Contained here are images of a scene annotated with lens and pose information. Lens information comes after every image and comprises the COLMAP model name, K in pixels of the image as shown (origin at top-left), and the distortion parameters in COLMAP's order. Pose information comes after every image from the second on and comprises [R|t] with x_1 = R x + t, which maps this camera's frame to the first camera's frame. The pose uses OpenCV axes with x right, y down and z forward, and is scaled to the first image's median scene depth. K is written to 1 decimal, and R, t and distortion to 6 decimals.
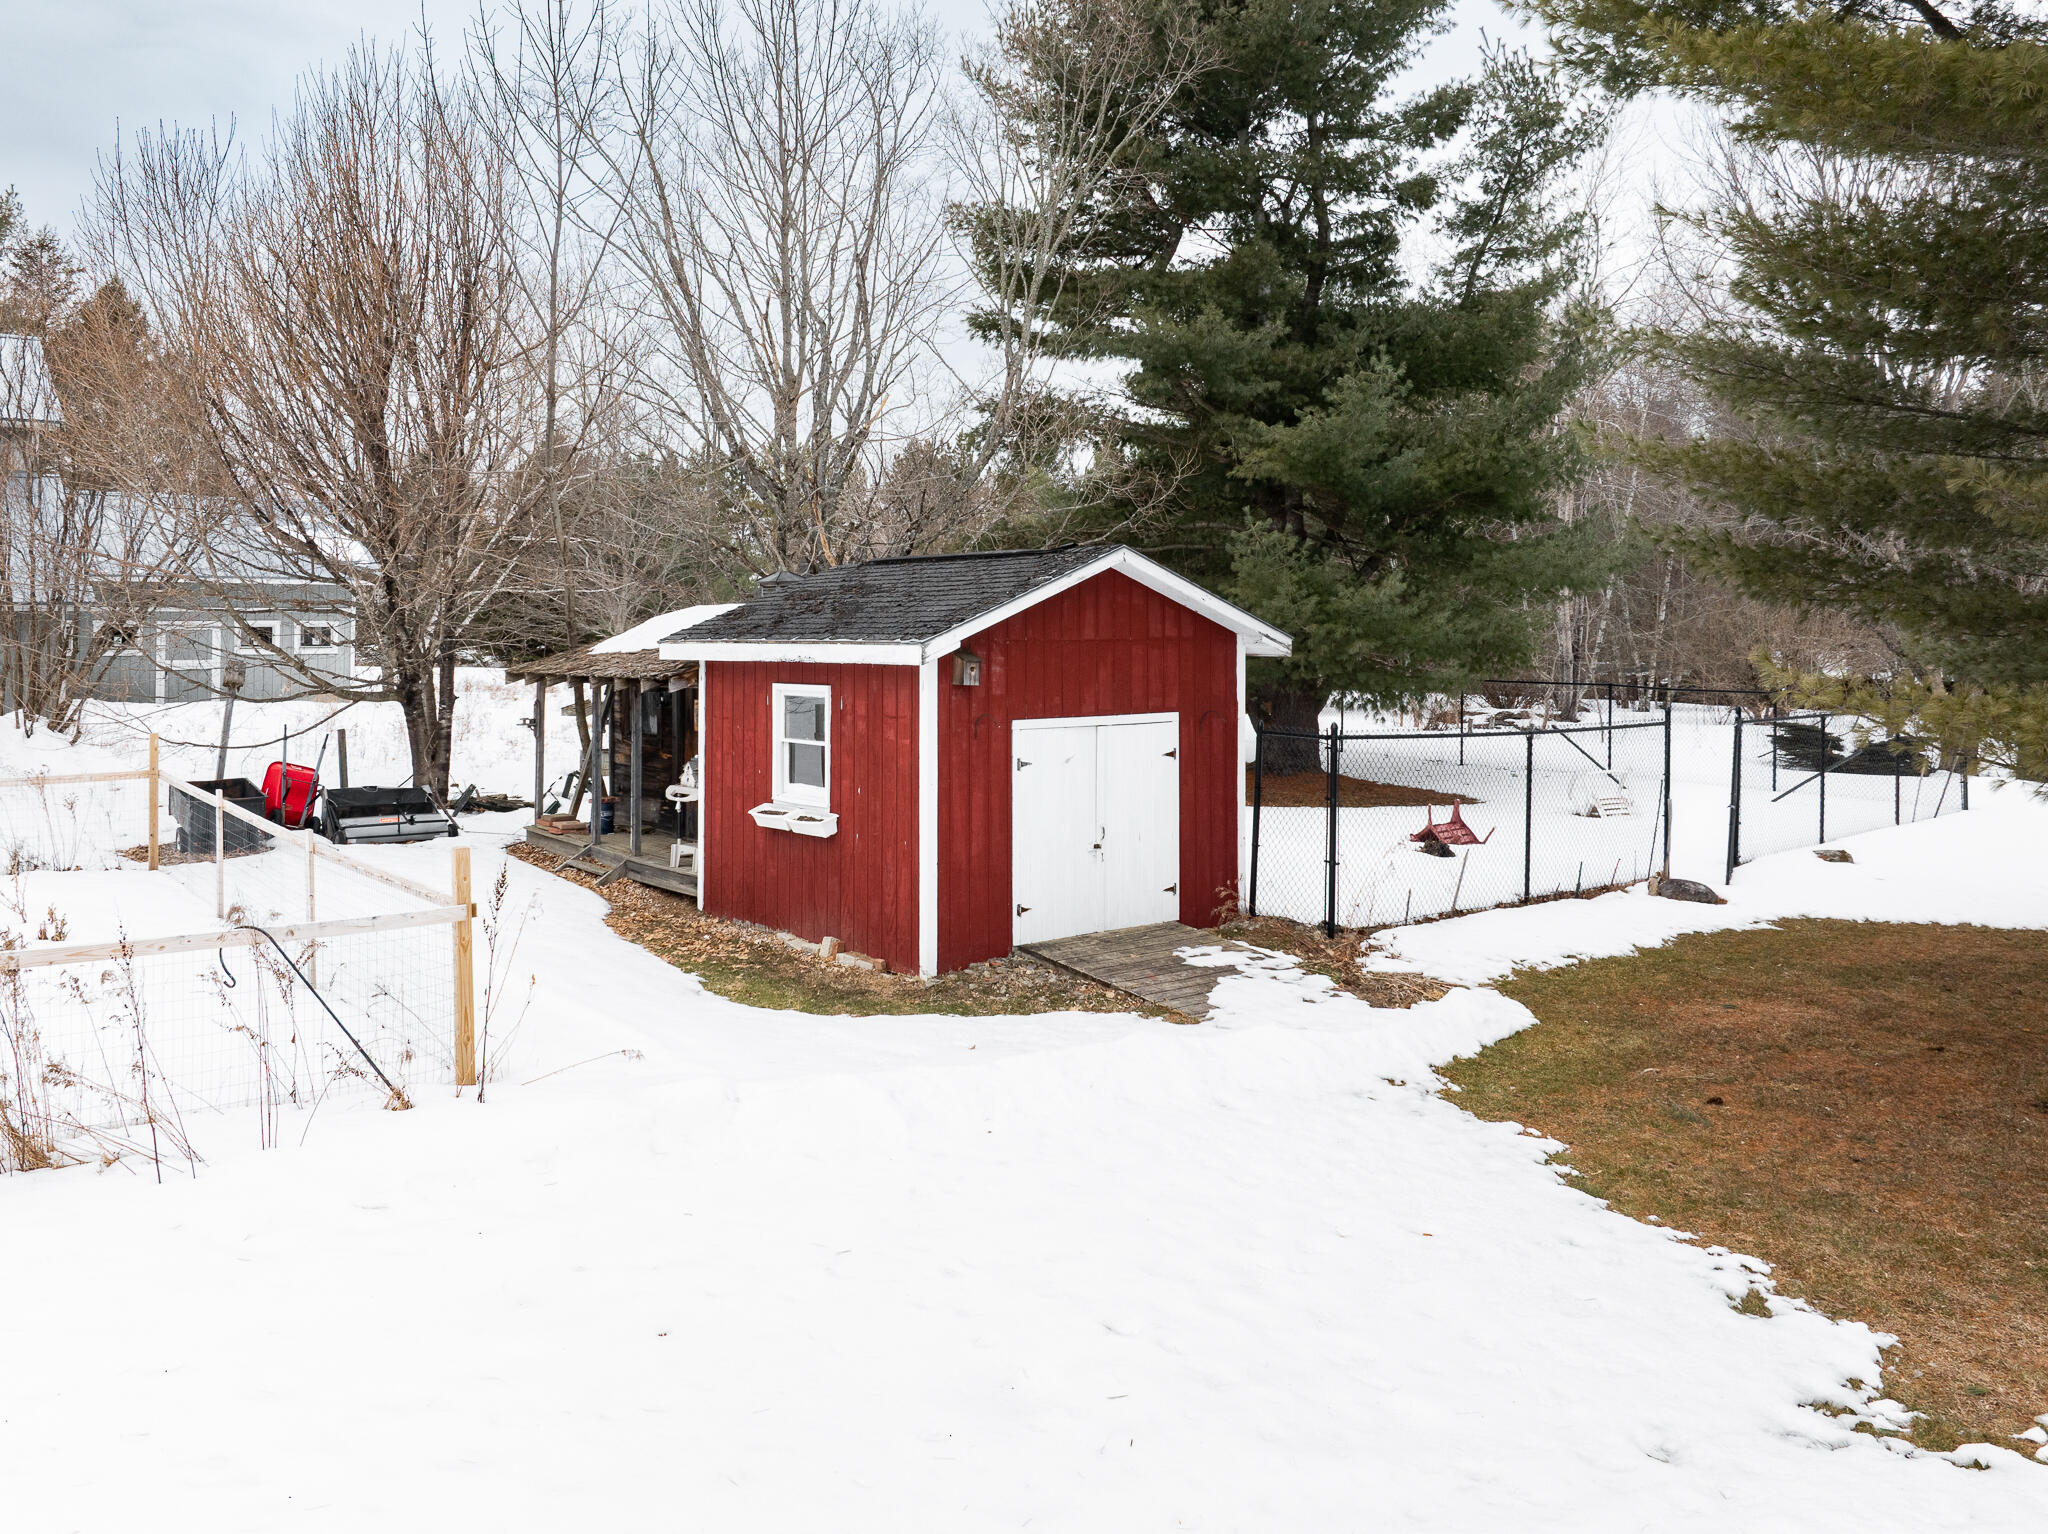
lens RADIAL K [[1440.9, 0, 1022.9], [0, 1440.9, 767.2], [0, 0, 1]] dist [-0.037939, 0.004937]
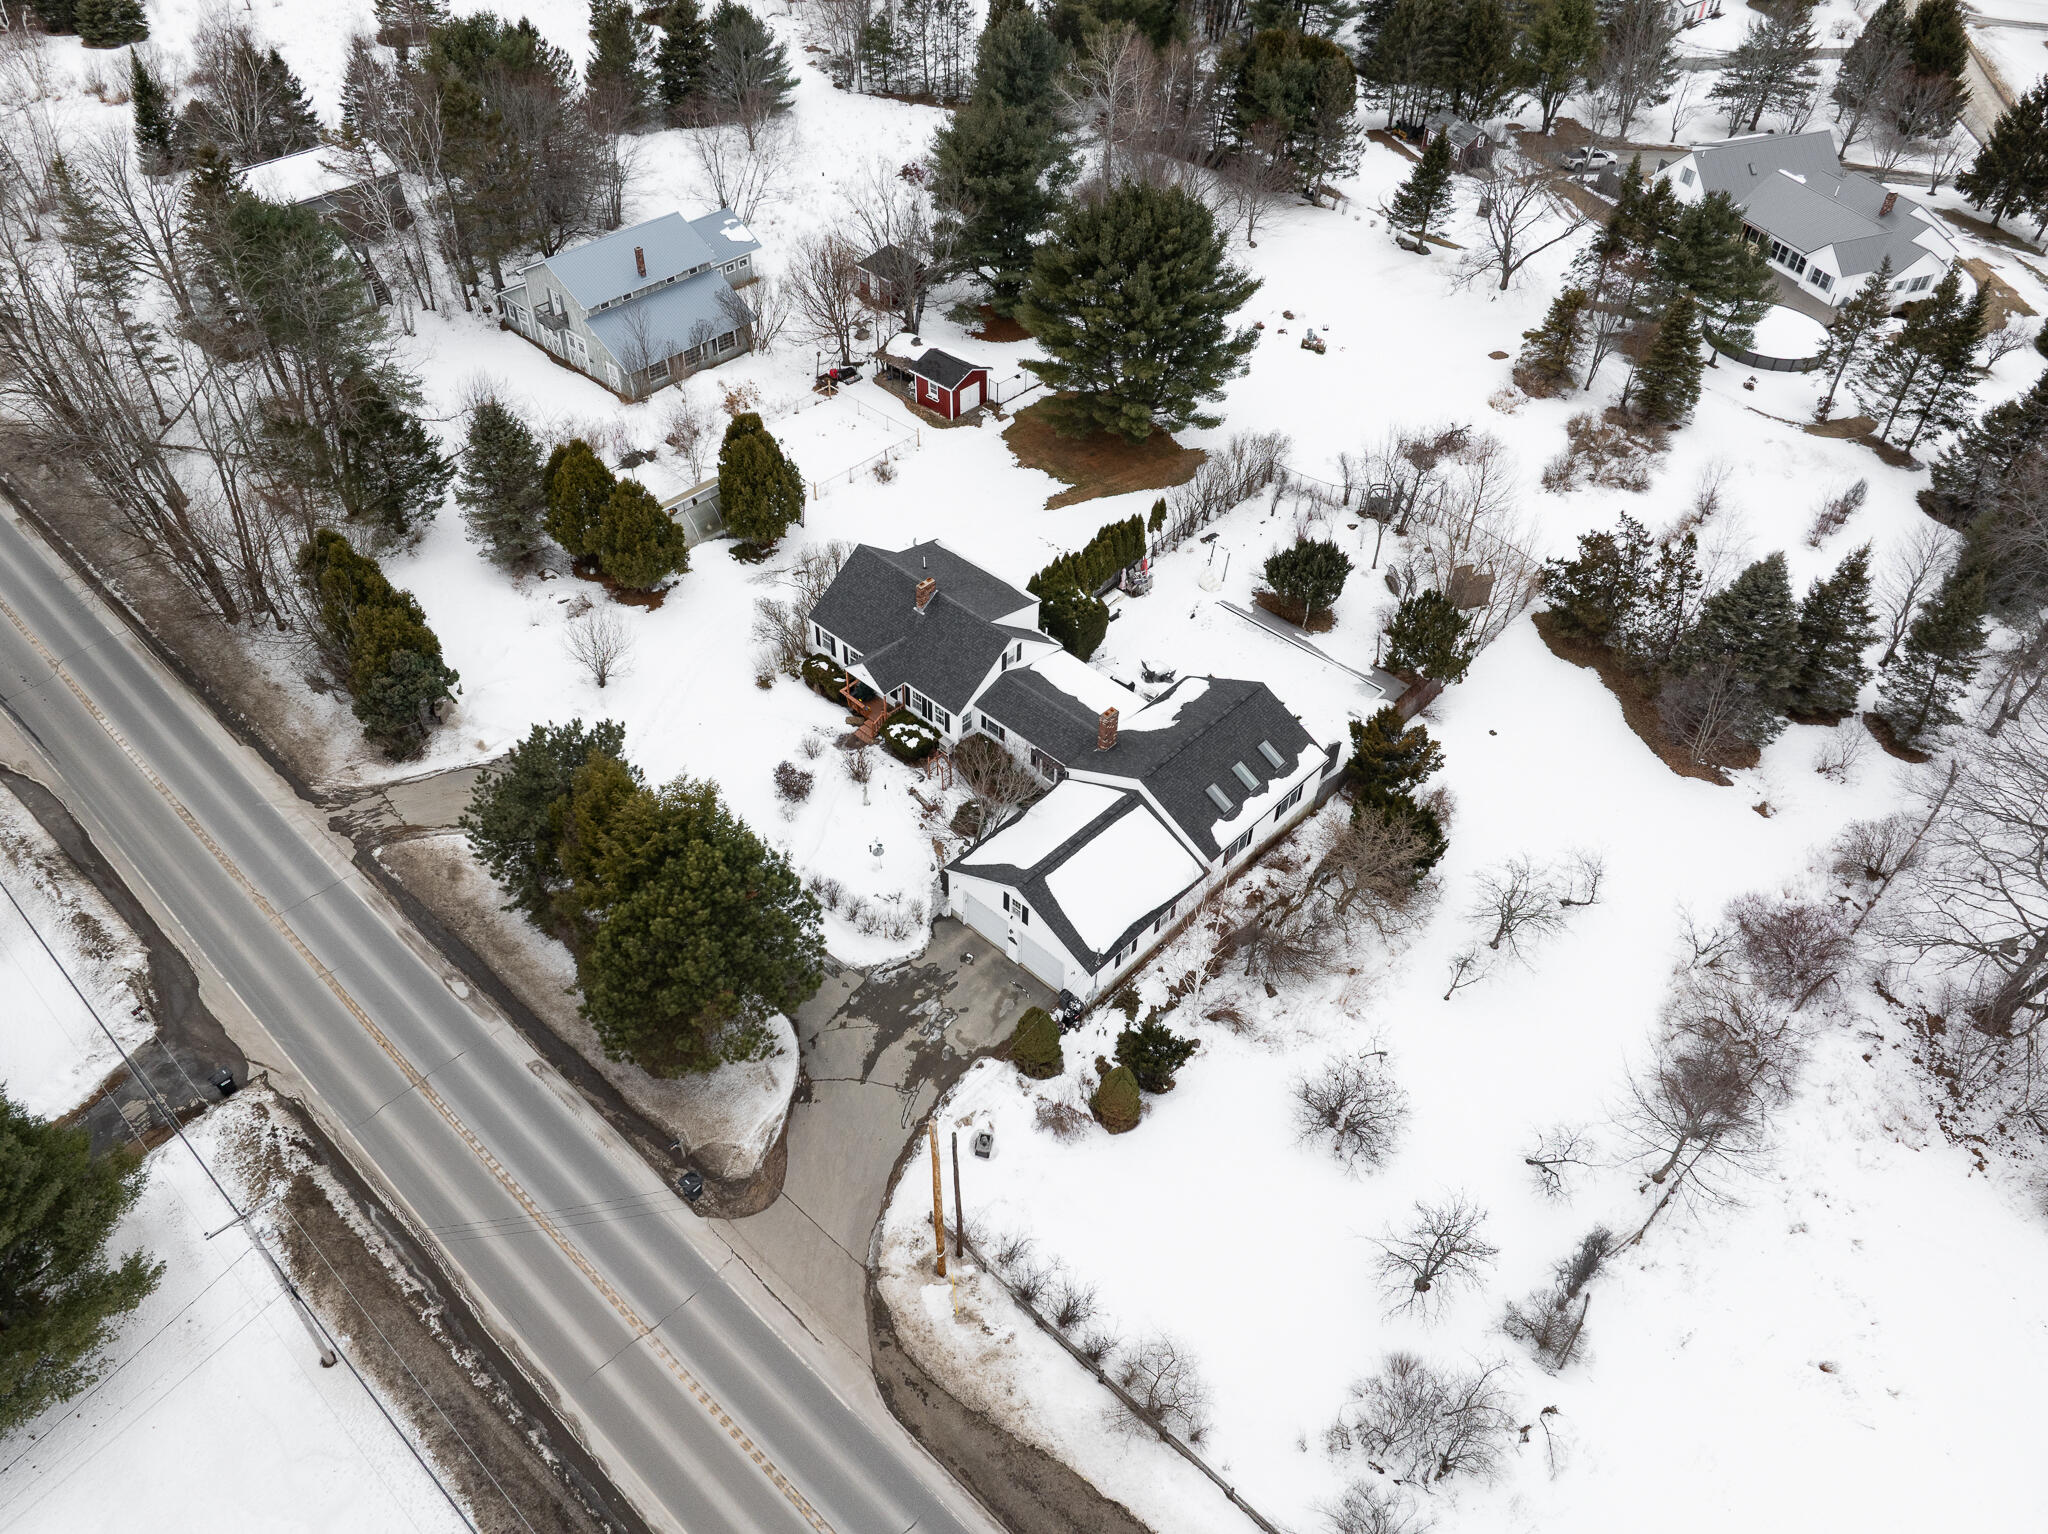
lens RADIAL K [[1440.9, 0, 1031.3], [0, 1440.9, 838.2], [0, 0, 1]] dist [-0.037939, 0.004937]
pose [[0.992622, -0.077178, 0.093514, -0.584639], [-0.012347, 0.702907, 0.711174, -4.221056], [-0.120619, -0.707082, 0.696768, -6.867277]]
